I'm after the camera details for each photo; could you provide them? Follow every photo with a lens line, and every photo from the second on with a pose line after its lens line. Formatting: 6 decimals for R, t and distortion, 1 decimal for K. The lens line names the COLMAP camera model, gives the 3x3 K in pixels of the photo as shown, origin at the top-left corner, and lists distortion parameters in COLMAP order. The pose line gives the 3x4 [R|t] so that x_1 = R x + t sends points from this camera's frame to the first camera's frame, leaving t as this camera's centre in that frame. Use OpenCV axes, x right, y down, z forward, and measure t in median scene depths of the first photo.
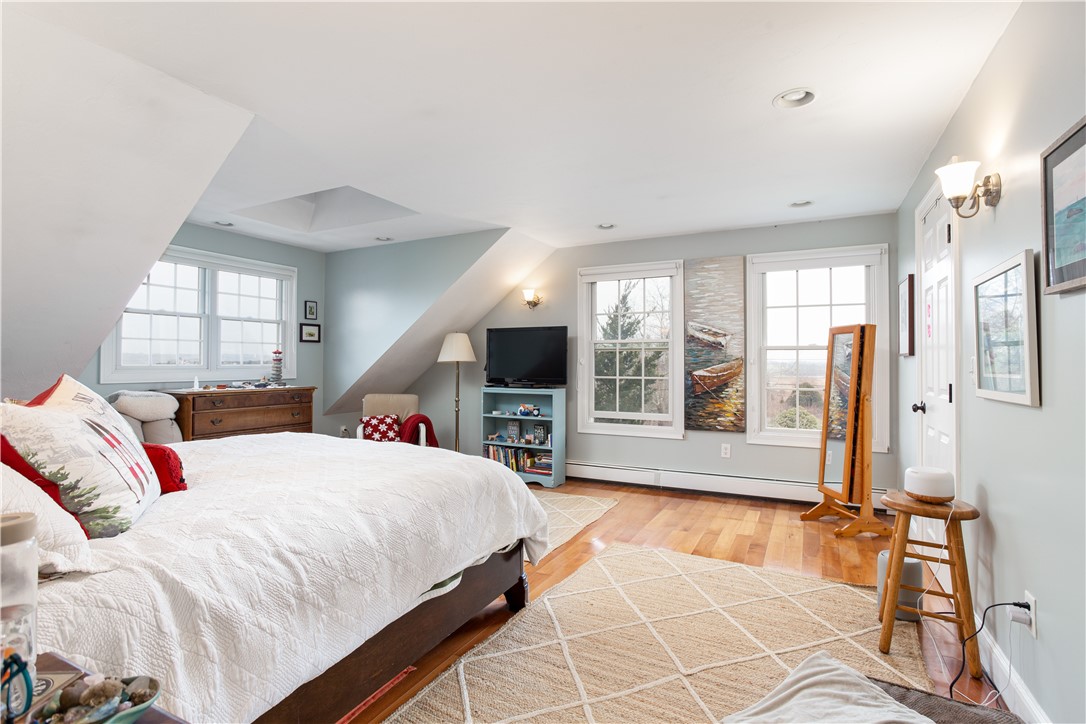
lens RADIAL K [[526.1, 0, 543.0], [0, 526.1, 362.0], [0, 0, 1]] dist [0.002946, 0.000615]
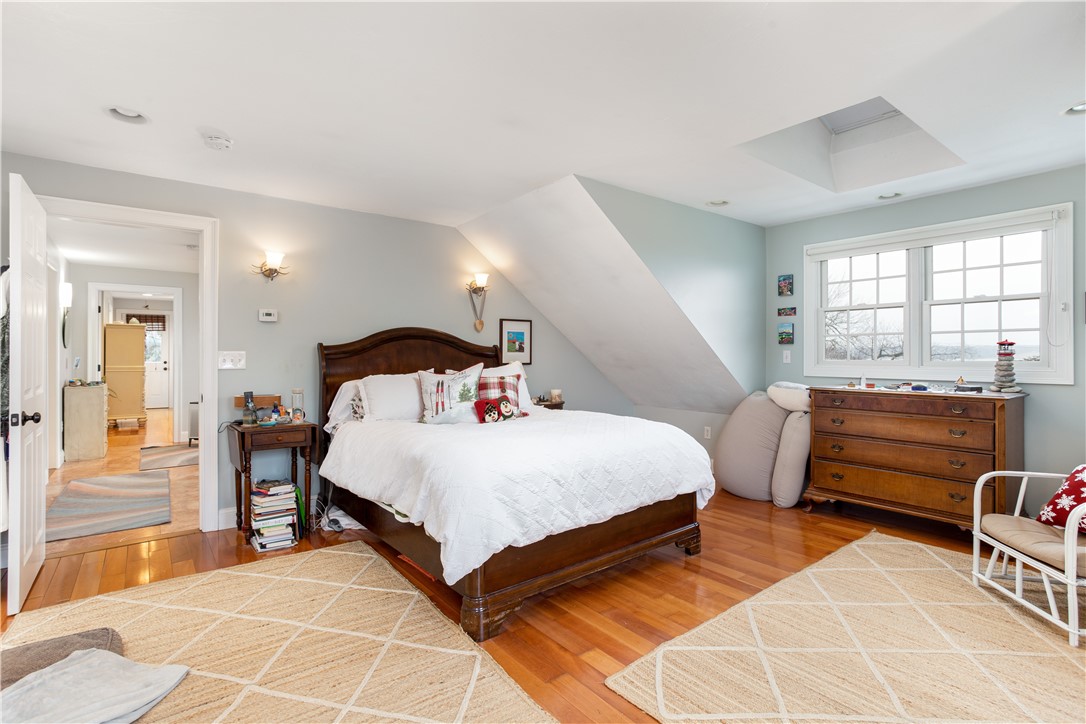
lens RADIAL K [[526.1, 0, 543.0], [0, 526.1, 362.0], [0, 0, 1]] dist [0.002946, 0.000615]
pose [[-0.427047, 0.007567, -0.904198, 0.394255], [0.002698, 0.999971, 0.007094, -0.000413], [0.904225, 0.000590, -0.427055, 0.827376]]
